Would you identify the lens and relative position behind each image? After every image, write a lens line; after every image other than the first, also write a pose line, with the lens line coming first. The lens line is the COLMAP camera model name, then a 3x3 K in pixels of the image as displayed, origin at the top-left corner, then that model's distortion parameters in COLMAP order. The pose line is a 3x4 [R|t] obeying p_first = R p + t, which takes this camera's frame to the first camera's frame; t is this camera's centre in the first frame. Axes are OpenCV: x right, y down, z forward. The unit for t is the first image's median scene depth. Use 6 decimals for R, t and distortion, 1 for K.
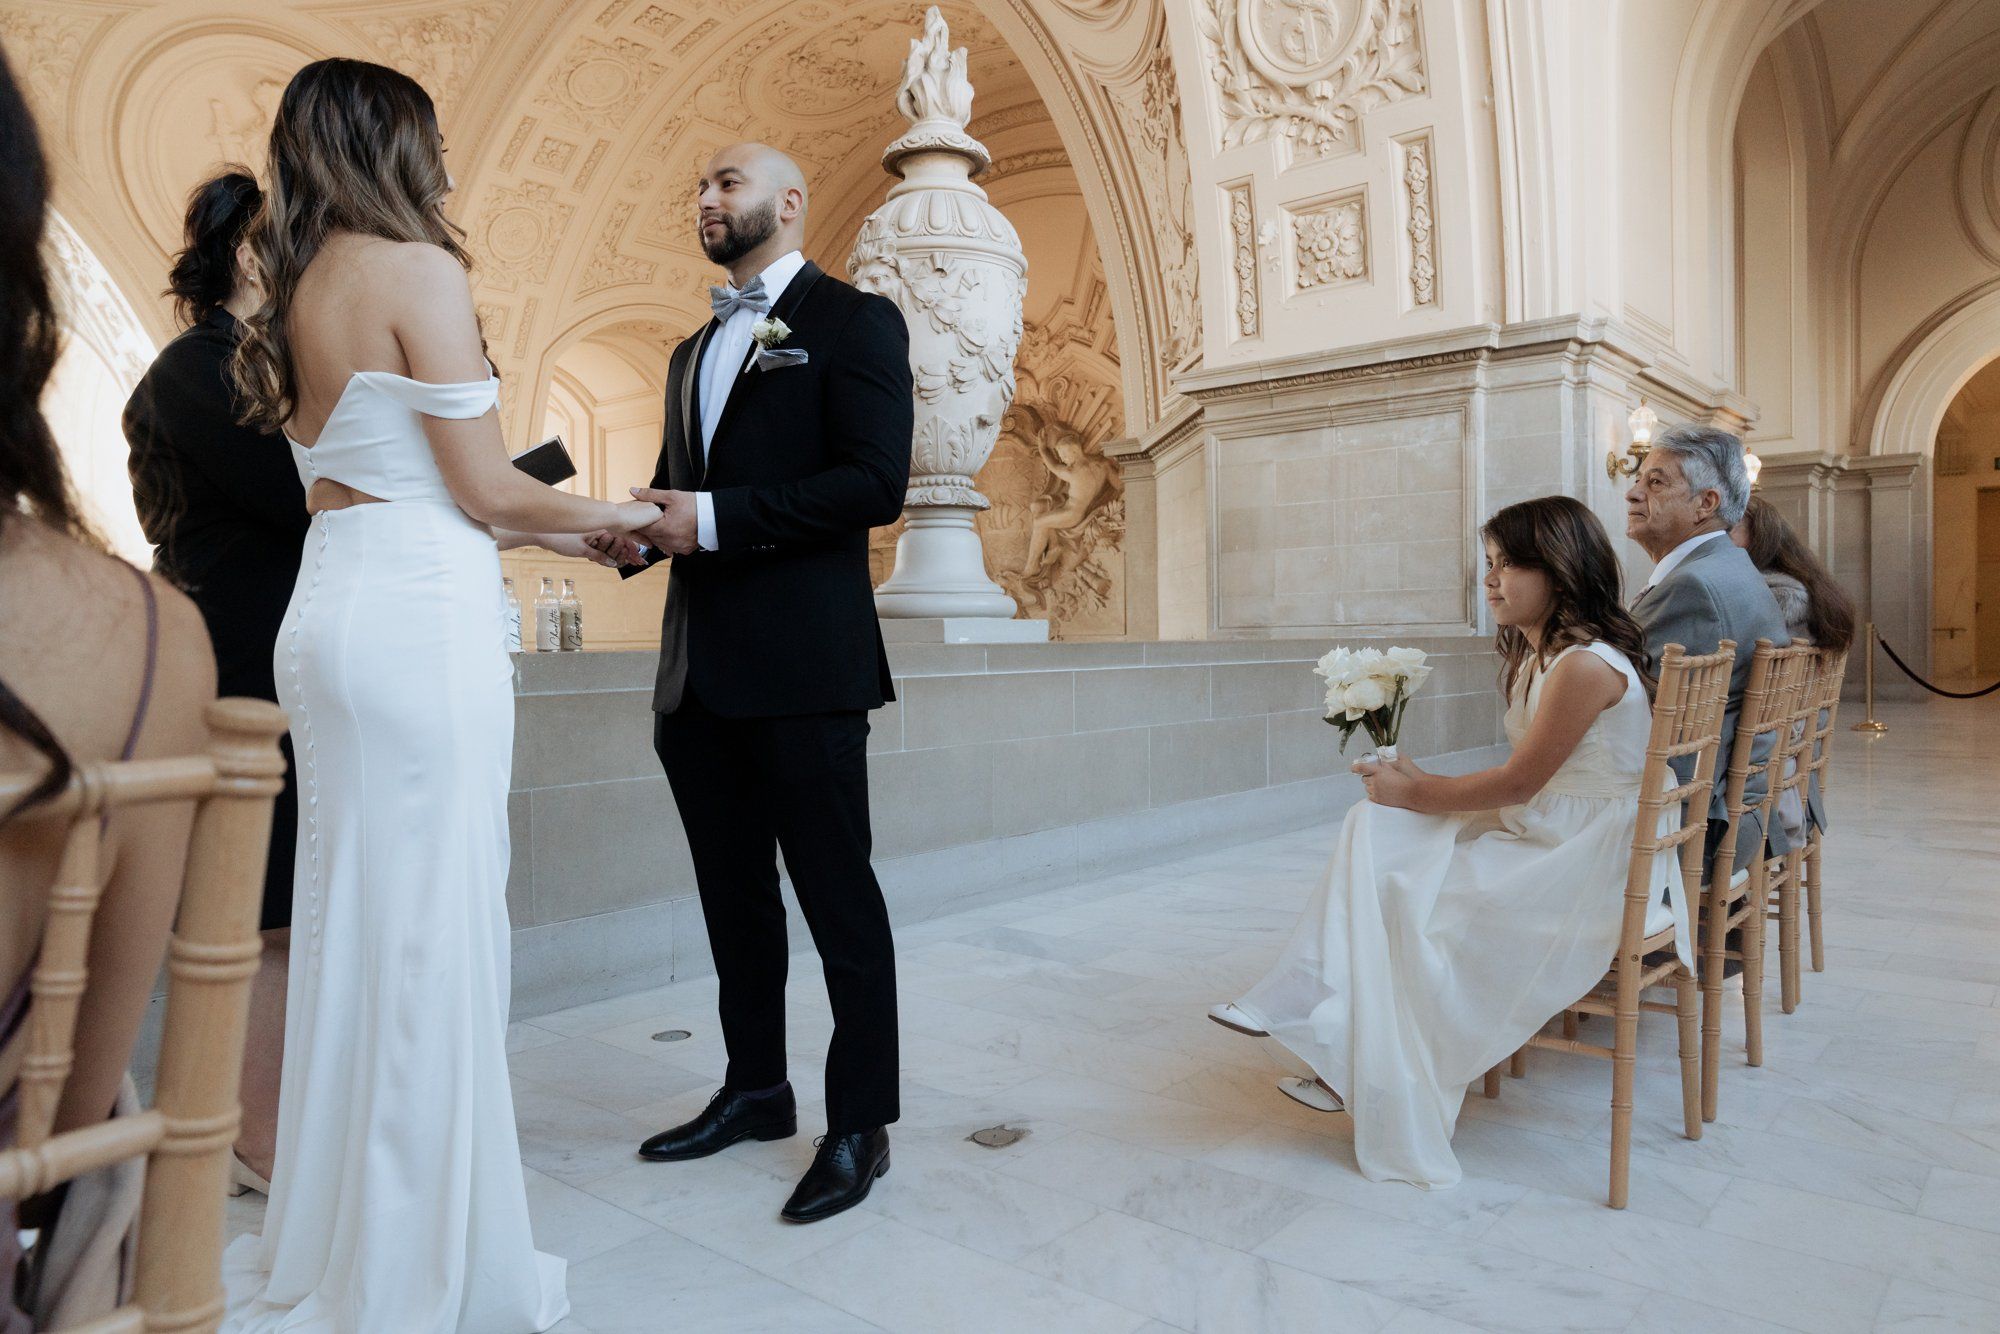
lens RADIAL K [[1331.3, 0, 986.7], [0, 1331.3, 666.6], [0, 0, 1]] dist [-0.031895, 0.023112]
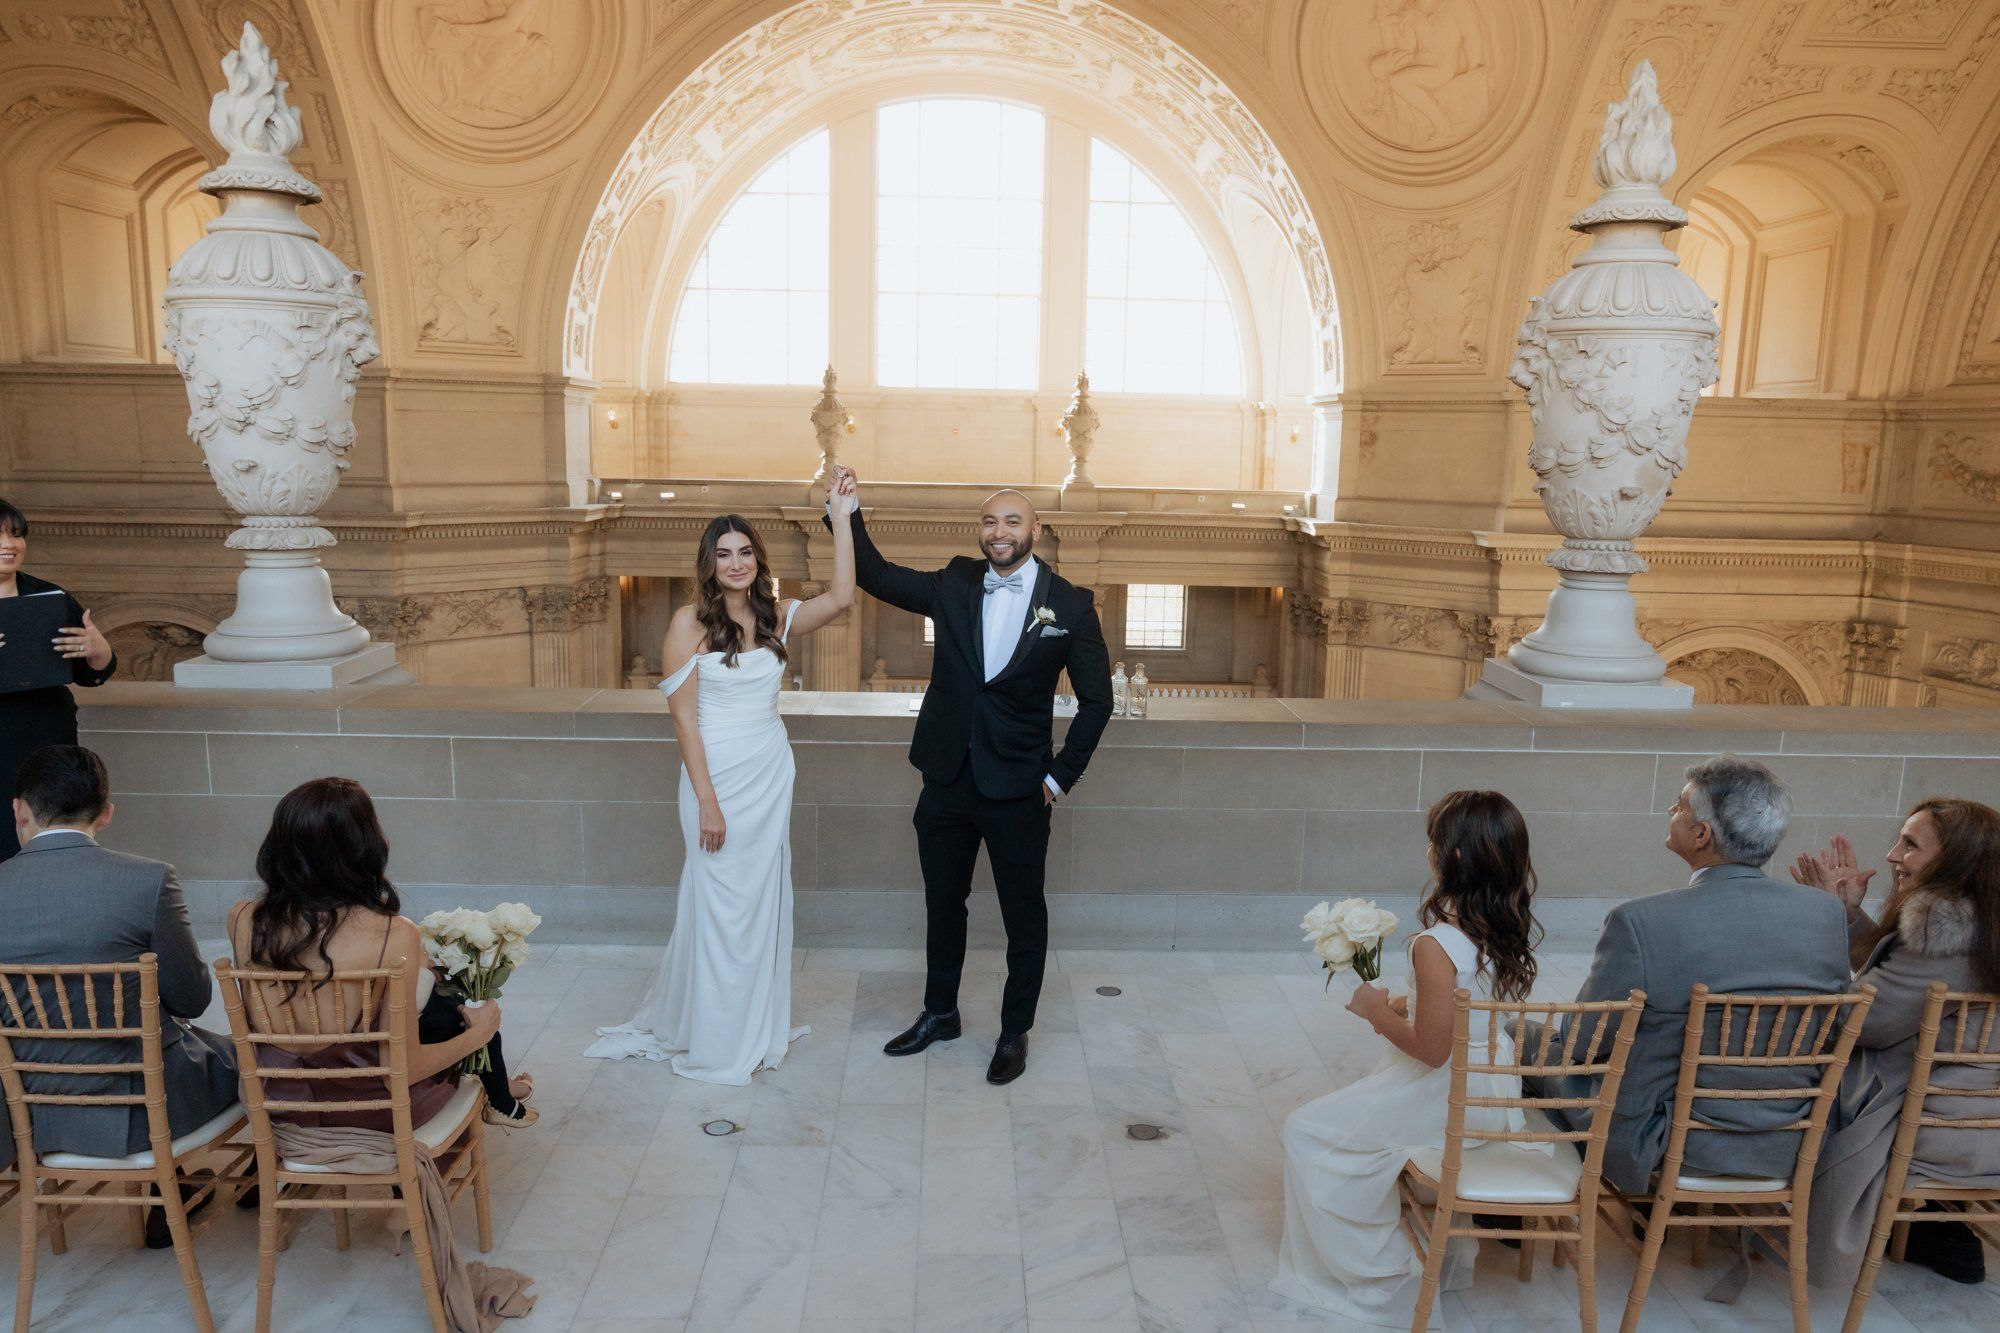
lens RADIAL K [[1331.3, 0, 981.0], [0, 1331.3, 666.0], [0, 0, 1]] dist [-0.031895, 0.023112]
pose [[0.668193, 0.145724, -0.729577, 0.220129], [-0.044667, 0.986719, 0.156176, -0.097799], [0.742646, -0.071768, 0.665828, -0.030076]]
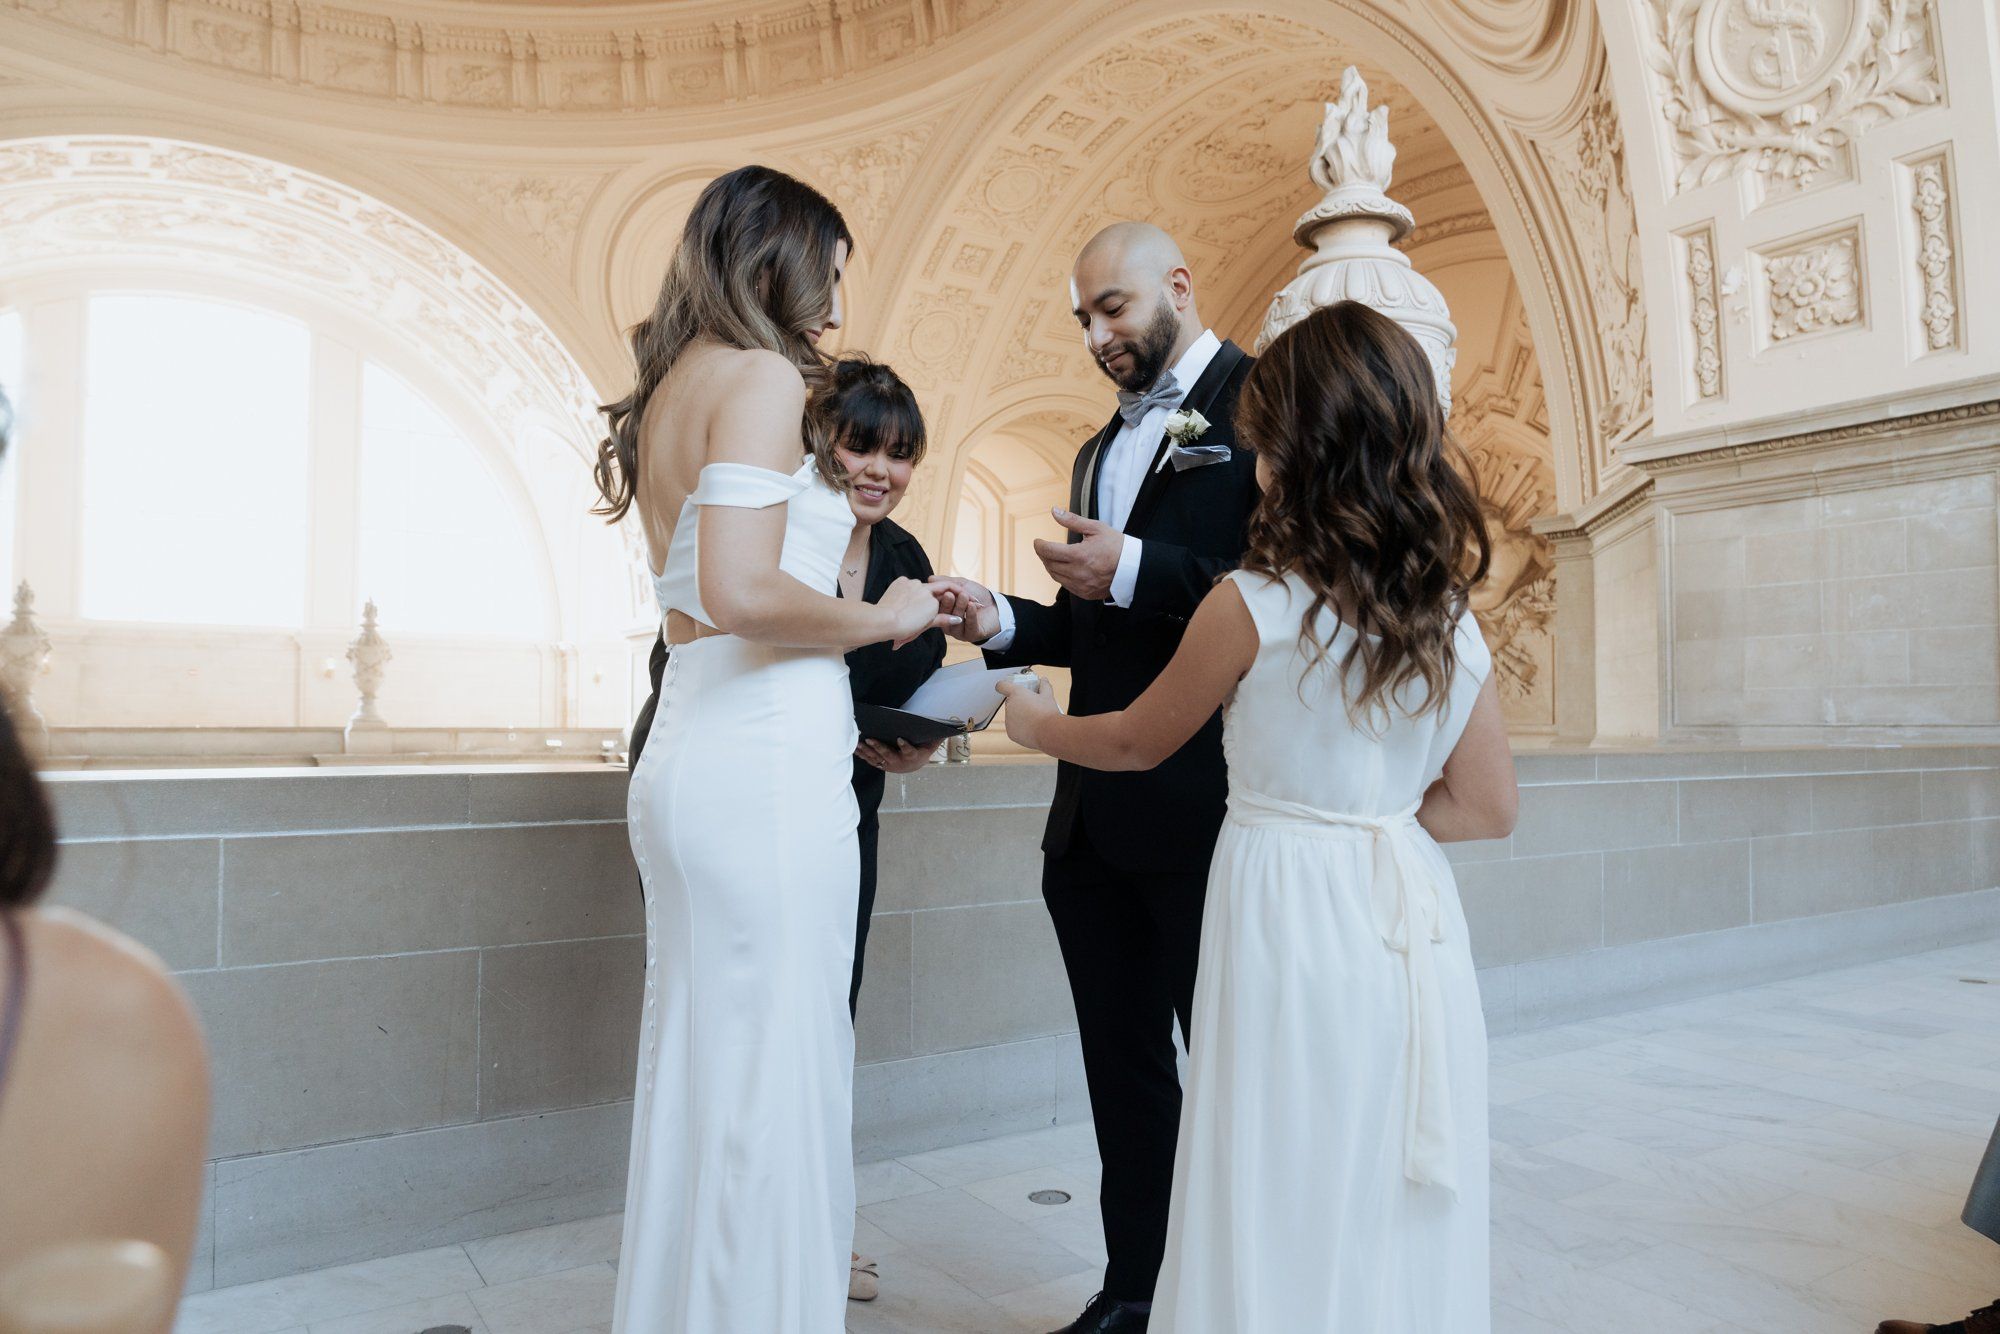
lens RADIAL K [[1331.3, 0, 991.0], [0, 1331.3, 674.4], [0, 0, 1]] dist [-0.031895, 0.023112]
pose [[0.956647, 0.007158, -0.291160, -0.004171], [-0.023019, 0.998429, -0.051086, -0.008216], [0.290337, 0.055574, 0.955309, 0.028777]]
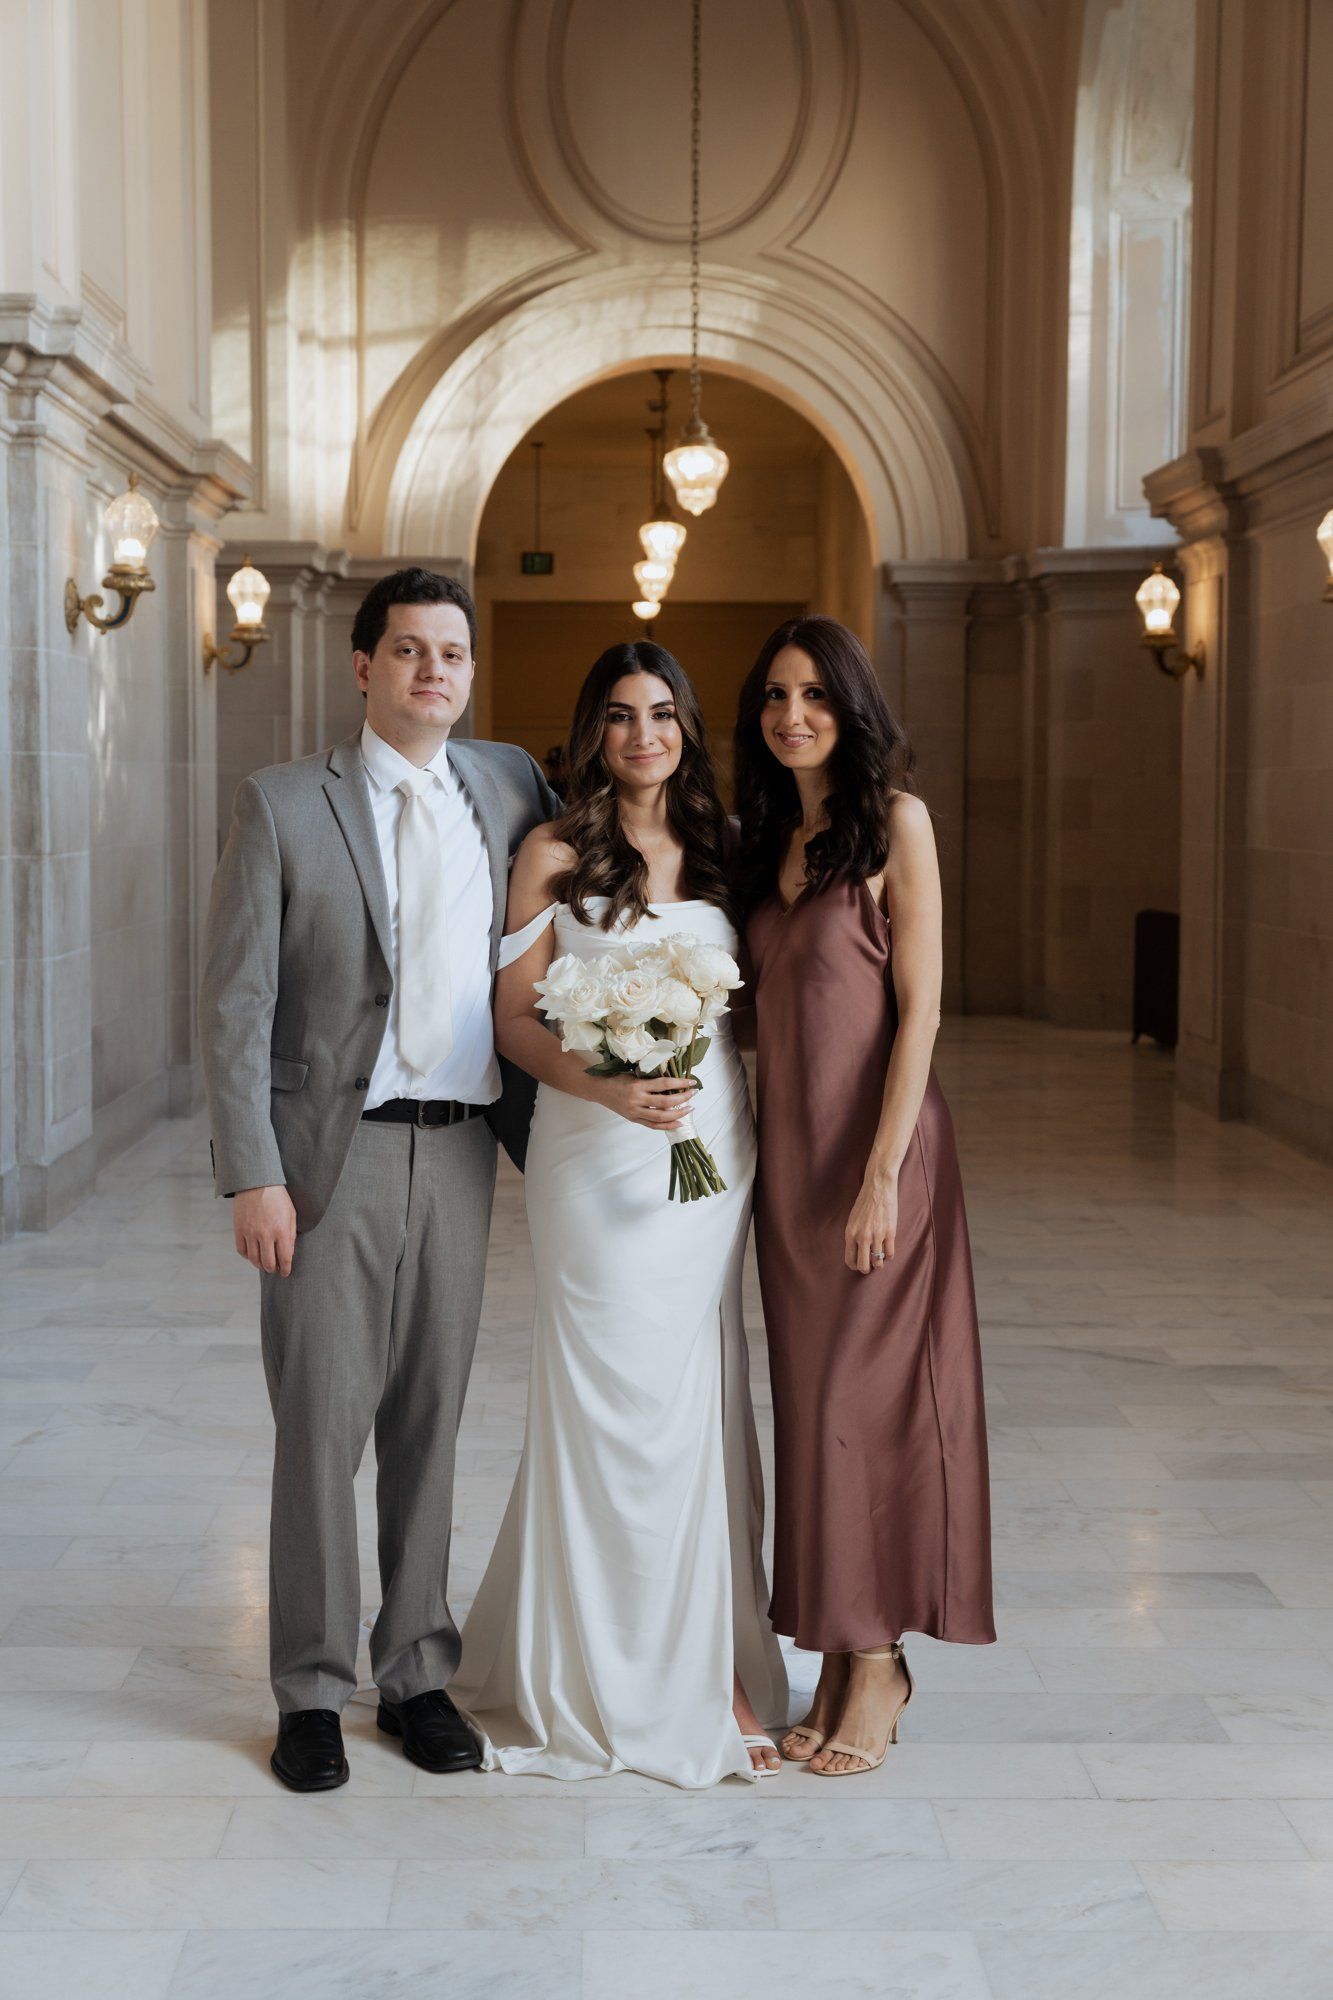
lens RADIAL K [[2923.4, 0, 663.2], [0, 2923.4, 997.1], [0, 0, 1]] dist [0.041760, 0.000000]
pose [[0.751040, -0.025346, 0.659769, -0.074146], [0.001635, 0.999331, 0.036529, -0.044666], [-0.660254, -0.026356, 0.750580, 0.041016]]
